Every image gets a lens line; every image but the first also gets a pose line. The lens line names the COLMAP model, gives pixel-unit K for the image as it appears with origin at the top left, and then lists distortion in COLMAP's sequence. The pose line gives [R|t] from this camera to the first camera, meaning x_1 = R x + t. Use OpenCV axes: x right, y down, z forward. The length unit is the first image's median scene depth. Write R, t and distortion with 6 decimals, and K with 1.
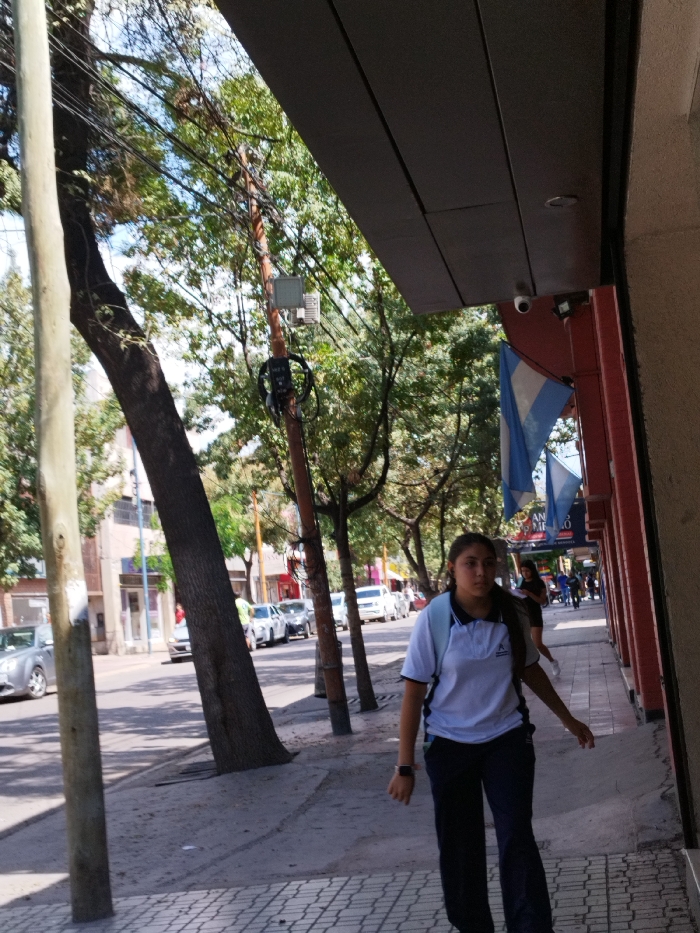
lens RADIAL K [[1467.7, 0, 349.8], [0, 1467.7, 466.3], [0, 0, 1]] dist [0.111287, 0.000000]
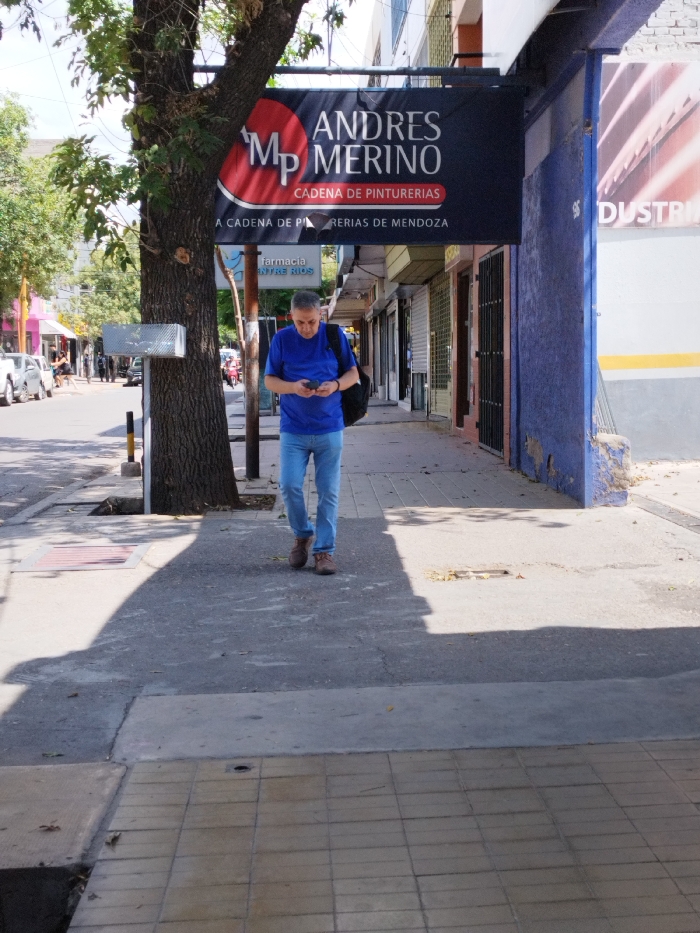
lens RADIAL K [[1467.7, 0, 350.3], [0, 1467.7, 466.3], [0, 0, 1]] dist [0.111287, 0.000000]
pose [[0.978409, 0.065780, 0.195930, 0.032393], [-0.095463, 0.984648, 0.146136, 0.023781], [-0.183309, -0.161685, 0.969668, 0.298208]]
